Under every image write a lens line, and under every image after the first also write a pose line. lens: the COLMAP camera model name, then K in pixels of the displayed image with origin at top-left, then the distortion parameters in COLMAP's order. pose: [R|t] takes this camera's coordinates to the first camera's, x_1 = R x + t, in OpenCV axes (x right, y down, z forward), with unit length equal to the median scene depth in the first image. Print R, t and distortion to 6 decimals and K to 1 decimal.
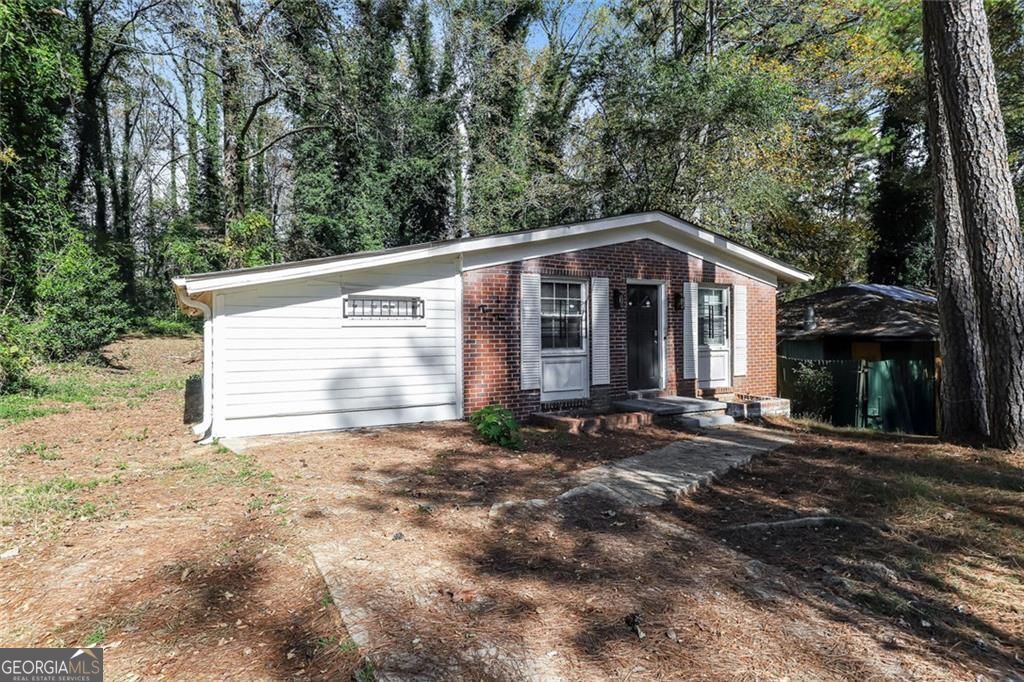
lens RADIAL K [[575.4, 0, 512.0], [0, 575.4, 341.0], [0, 0, 1]] dist [0.000392, 0.001630]
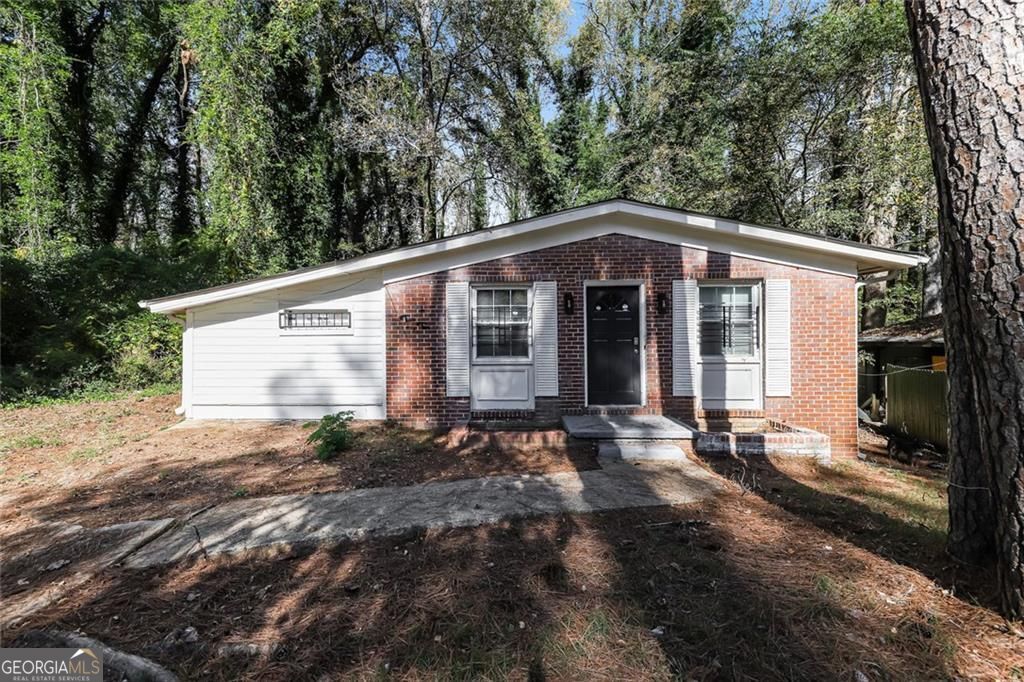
lens RADIAL K [[455.5, 0, 512.0], [0, 455.5, 341.0], [0, 0, 1]] dist [0.013624, -0.000633]
pose [[0.843736, 0.006004, -0.536724, 0.528540], [-0.006849, 0.999976, 0.000420, -0.014487], [0.536714, 0.003321, 0.843758, 0.366382]]
